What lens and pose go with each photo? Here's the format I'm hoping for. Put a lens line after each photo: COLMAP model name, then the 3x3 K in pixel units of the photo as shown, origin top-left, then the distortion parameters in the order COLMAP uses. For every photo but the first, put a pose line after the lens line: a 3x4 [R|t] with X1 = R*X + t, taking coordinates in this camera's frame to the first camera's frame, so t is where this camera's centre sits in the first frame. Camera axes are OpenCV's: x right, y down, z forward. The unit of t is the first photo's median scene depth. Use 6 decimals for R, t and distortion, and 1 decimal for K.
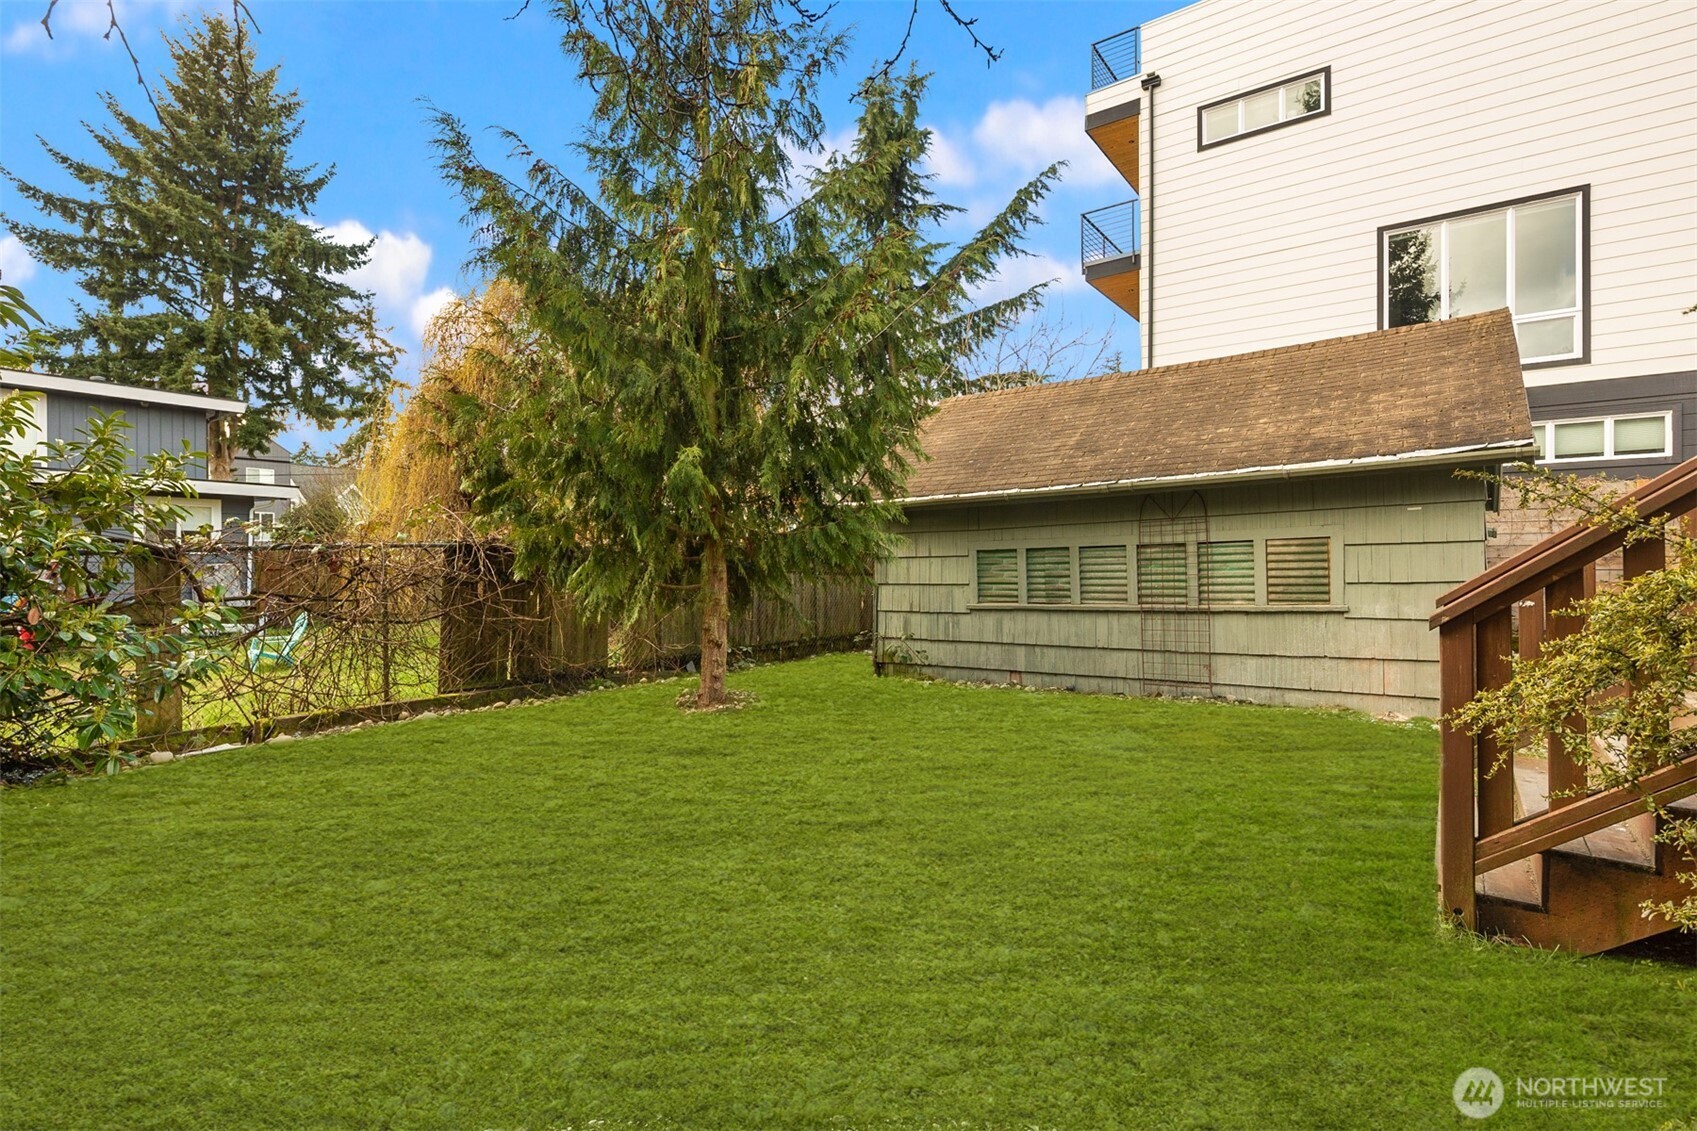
lens RADIAL K [[824.2, 0, 848.5], [0, 824.2, 565.5], [0, 0, 1]] dist [0.002588, 0.000321]
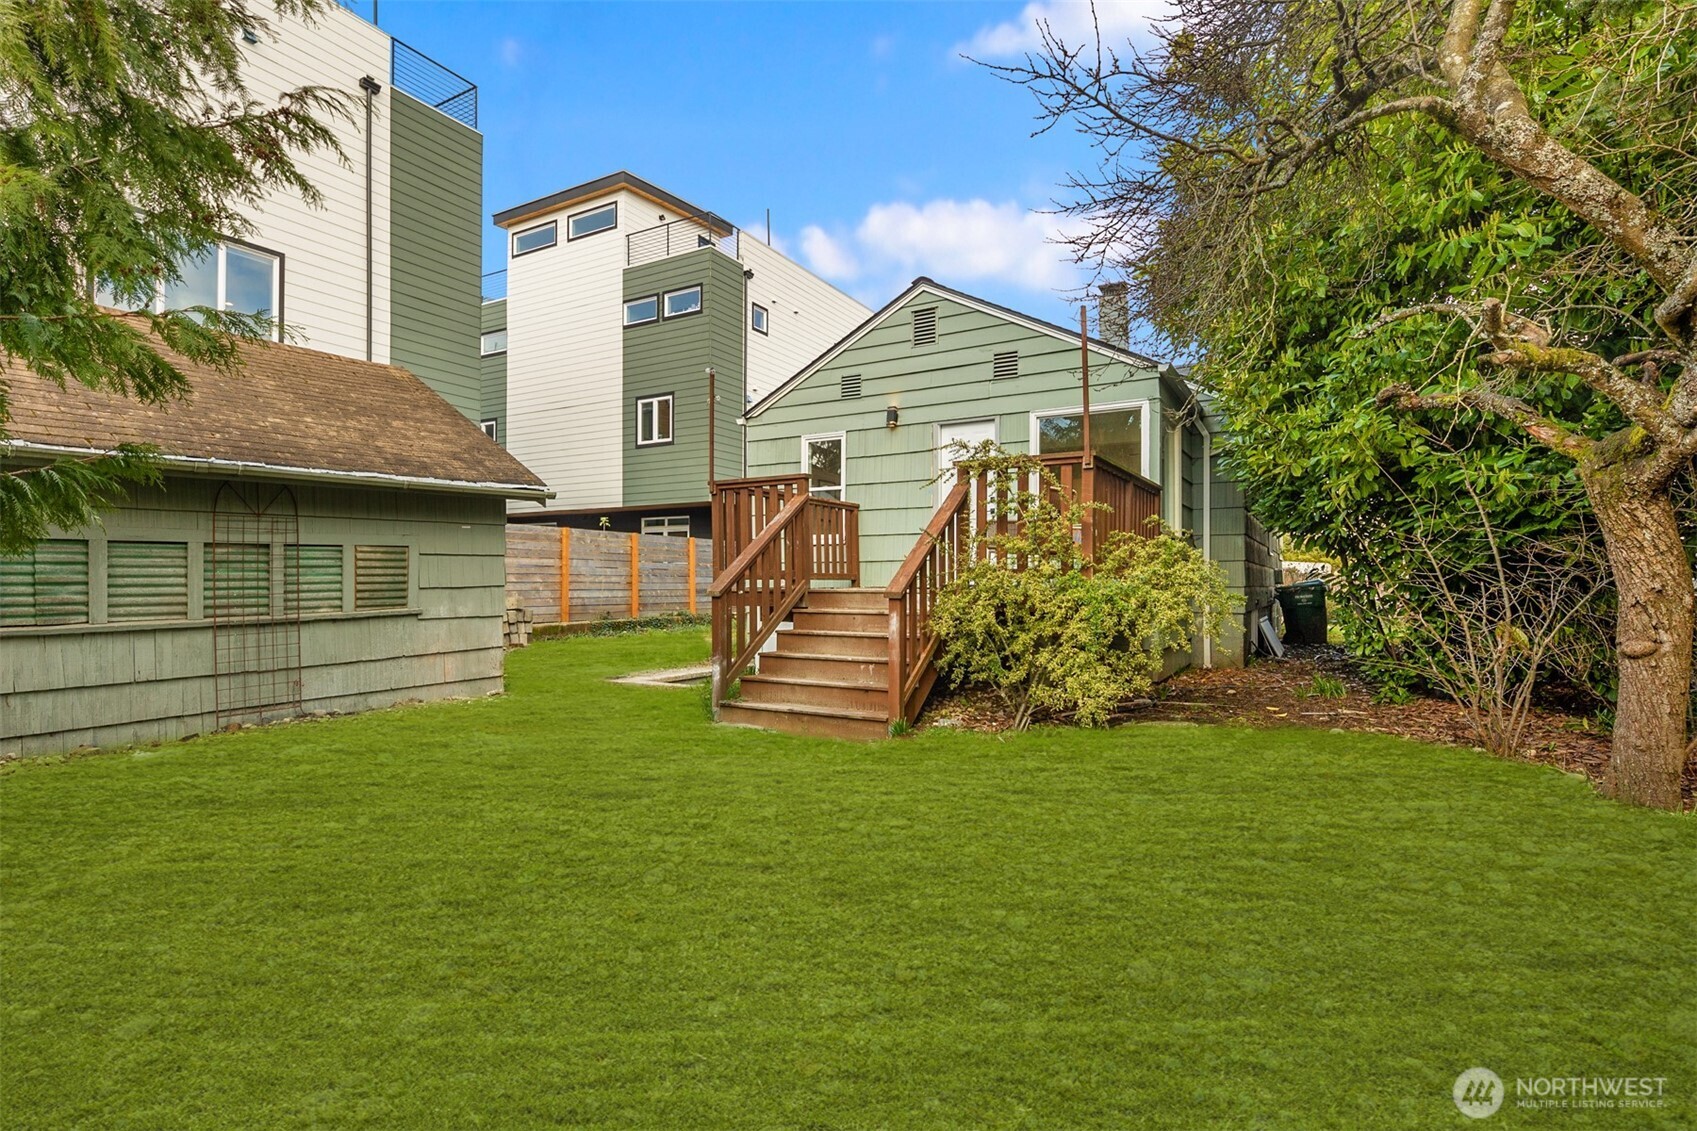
lens RADIAL K [[824.2, 0, 848.5], [0, 824.2, 565.5], [0, 0, 1]] dist [0.002588, 0.000321]
pose [[-0.125320, 0.018468, 0.991945, -0.534404], [-0.009337, 0.999761, -0.019793, 0.006799], [-0.992072, -0.011742, -0.125117, 0.520790]]
